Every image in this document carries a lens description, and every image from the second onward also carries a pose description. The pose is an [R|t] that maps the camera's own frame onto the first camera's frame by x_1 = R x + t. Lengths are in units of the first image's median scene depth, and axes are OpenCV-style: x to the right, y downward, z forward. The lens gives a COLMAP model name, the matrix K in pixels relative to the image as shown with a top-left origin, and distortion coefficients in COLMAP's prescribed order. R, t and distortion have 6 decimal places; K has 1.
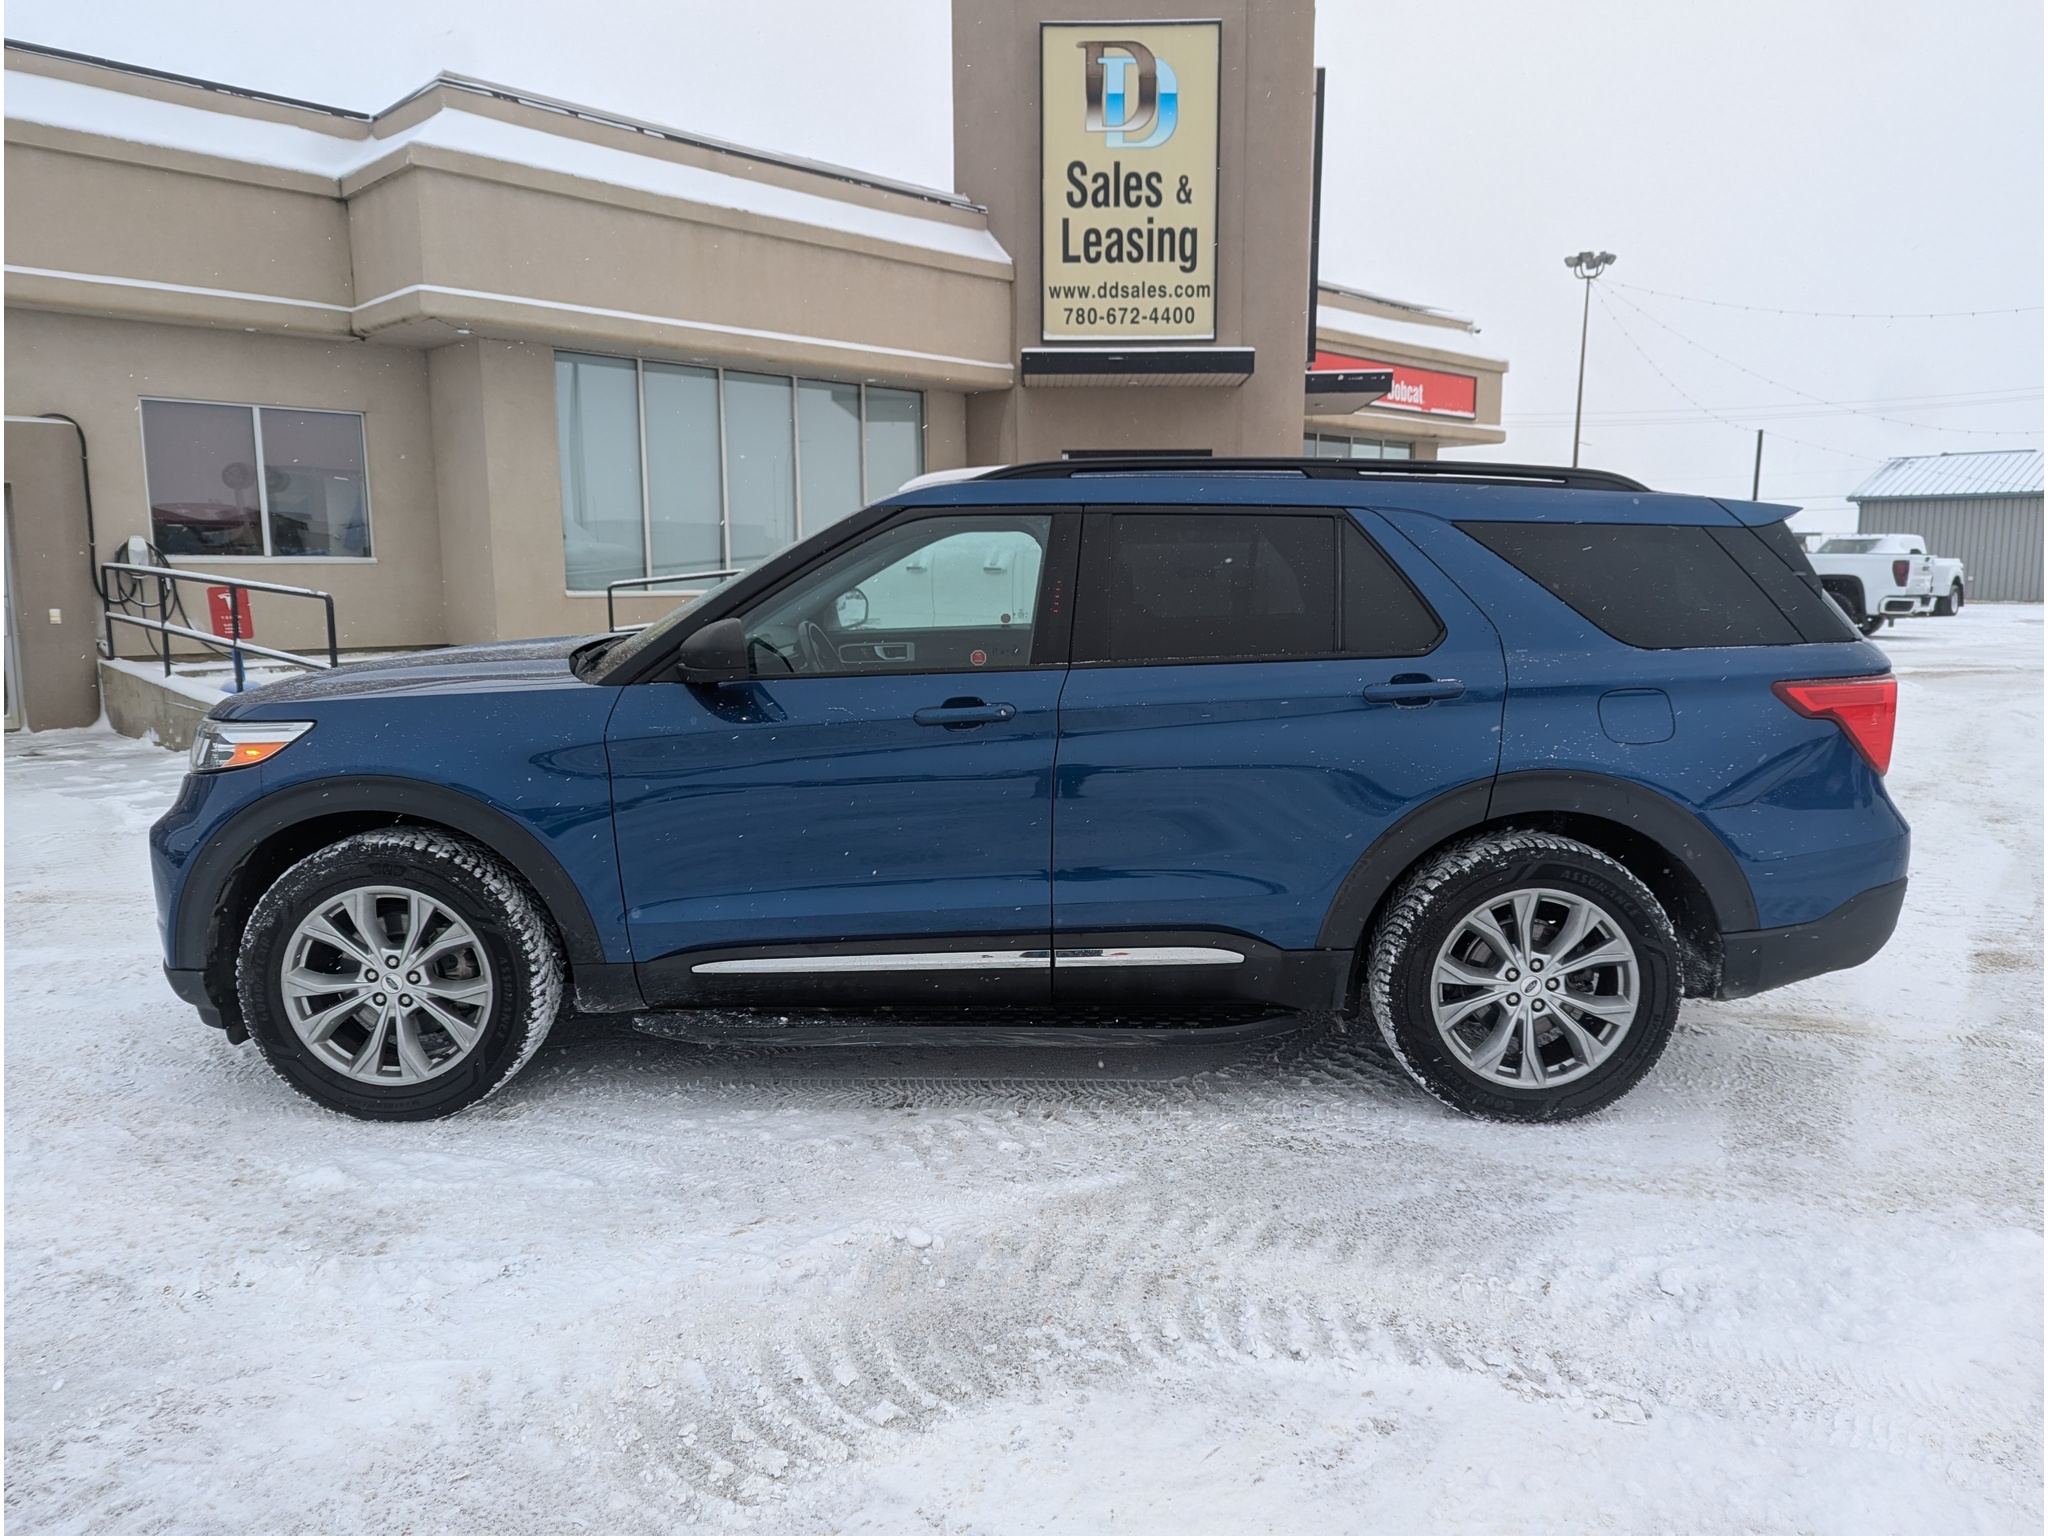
lens RADIAL K [[1398.6, 0, 1024.3], [0, 1398.6, 765.3], [0, 0, 1]] dist [0.035490, -0.012396]
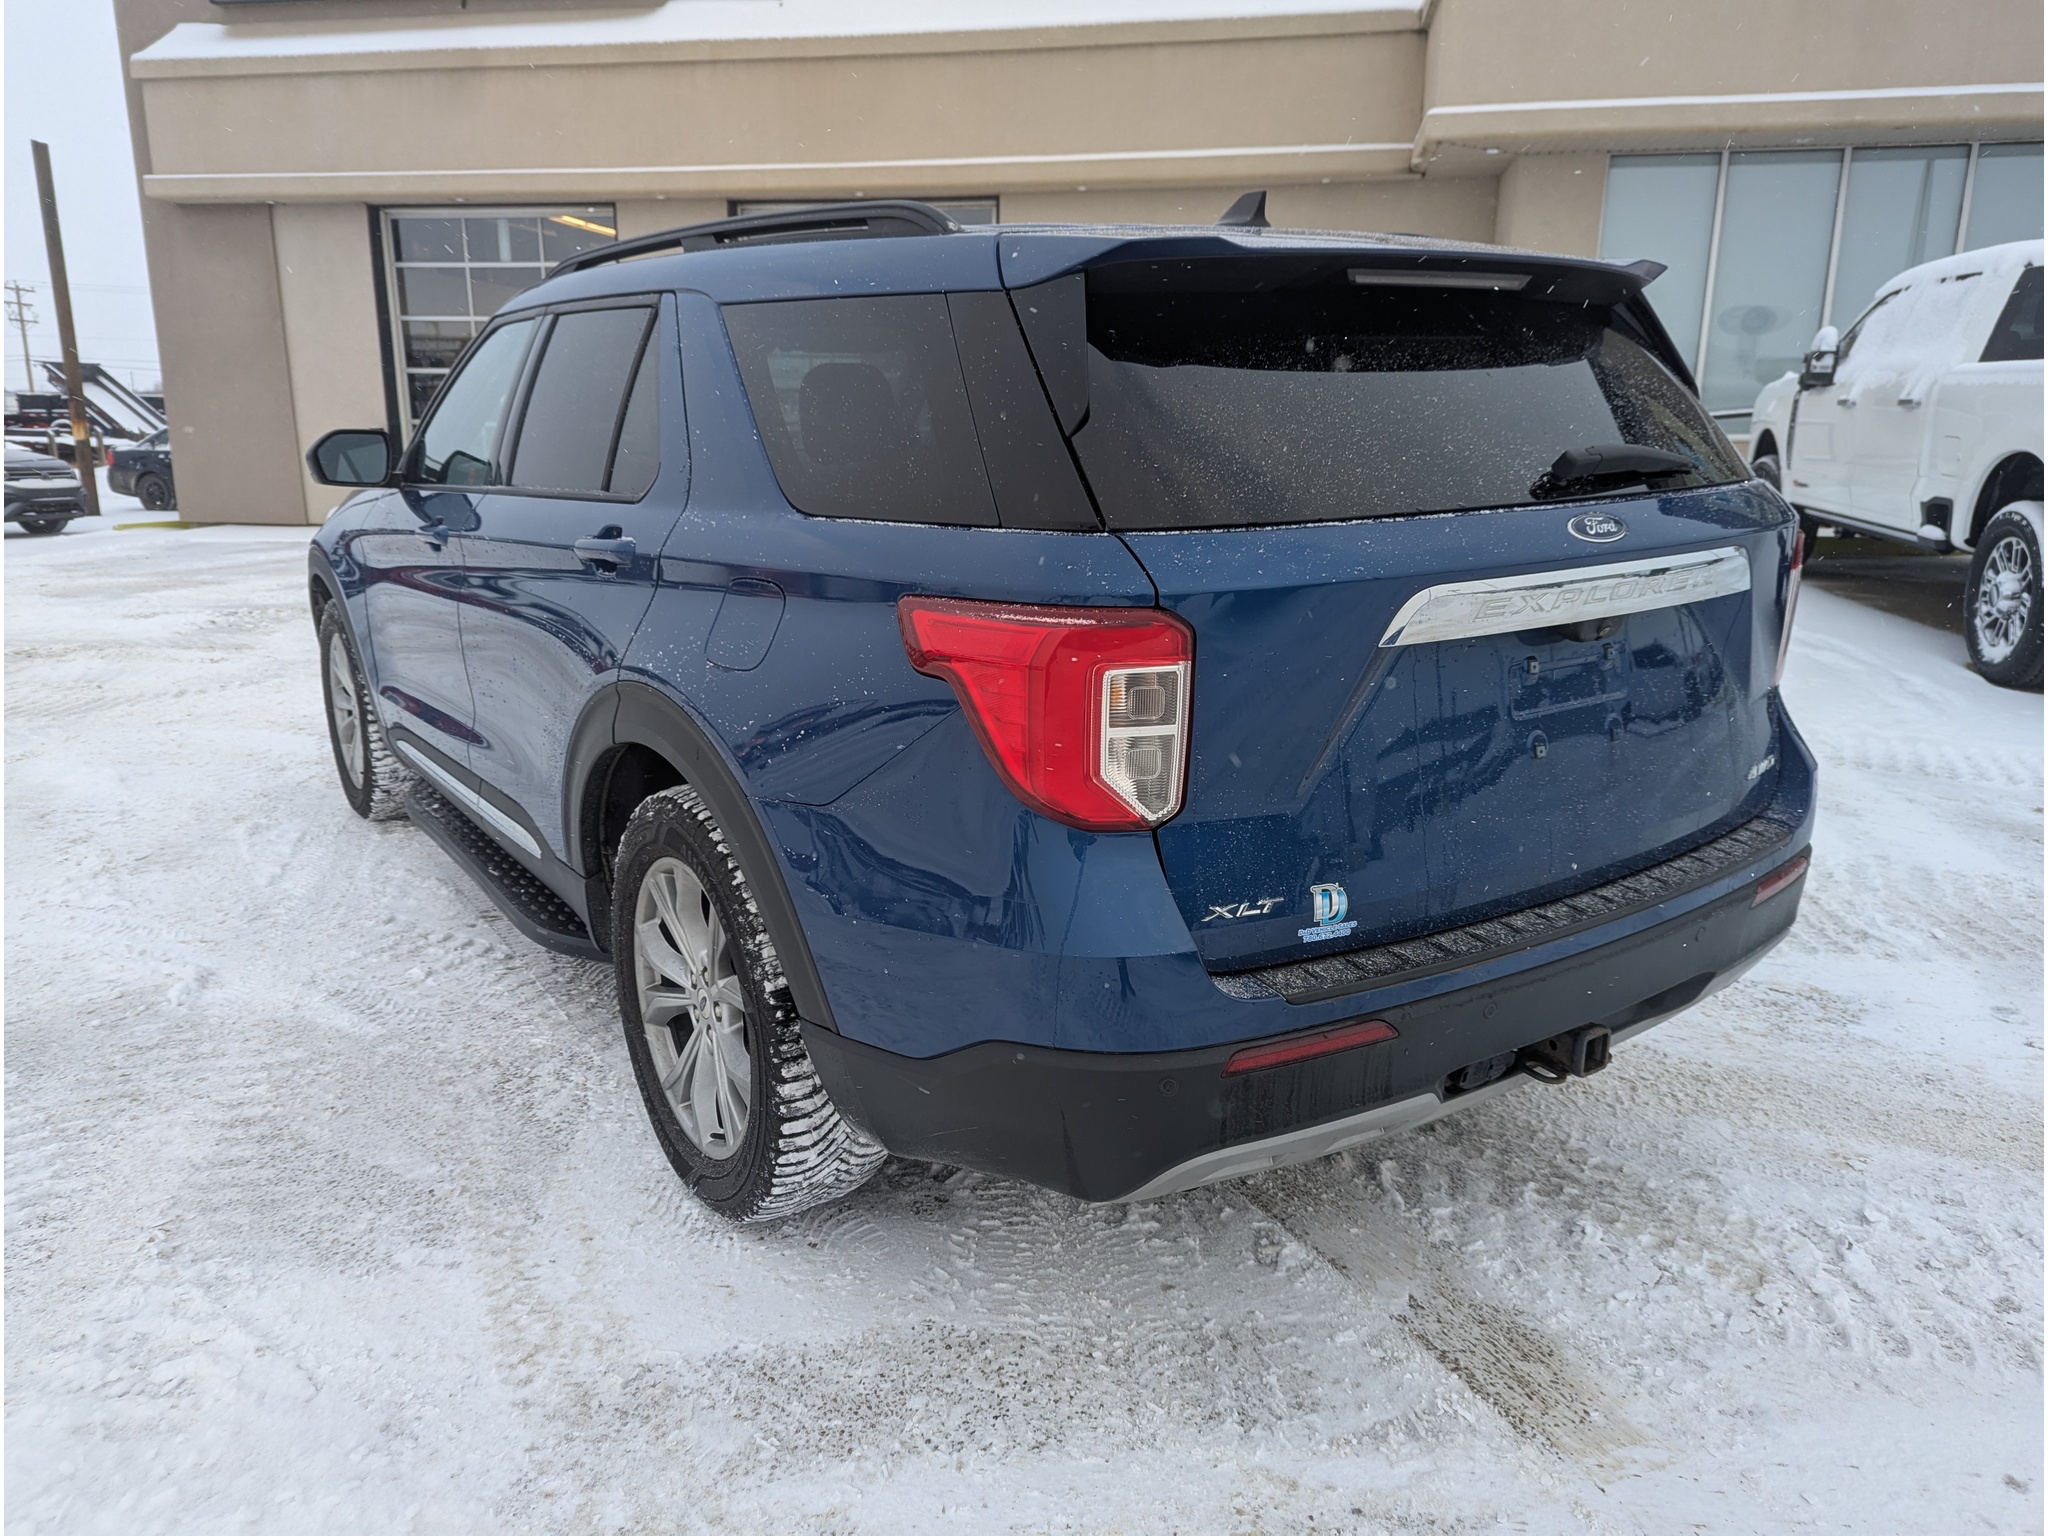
lens RADIAL K [[1398.6, 0, 1018.1], [0, 1398.6, 765.3], [0, 0, 1]] dist [0.035490, -0.012396]
pose [[0.579375, 0.202021, -0.789628, 0.418049], [-0.119515, 0.979381, 0.162876, -0.036736], [0.806251, 0.000006, 0.591574, 0.314779]]
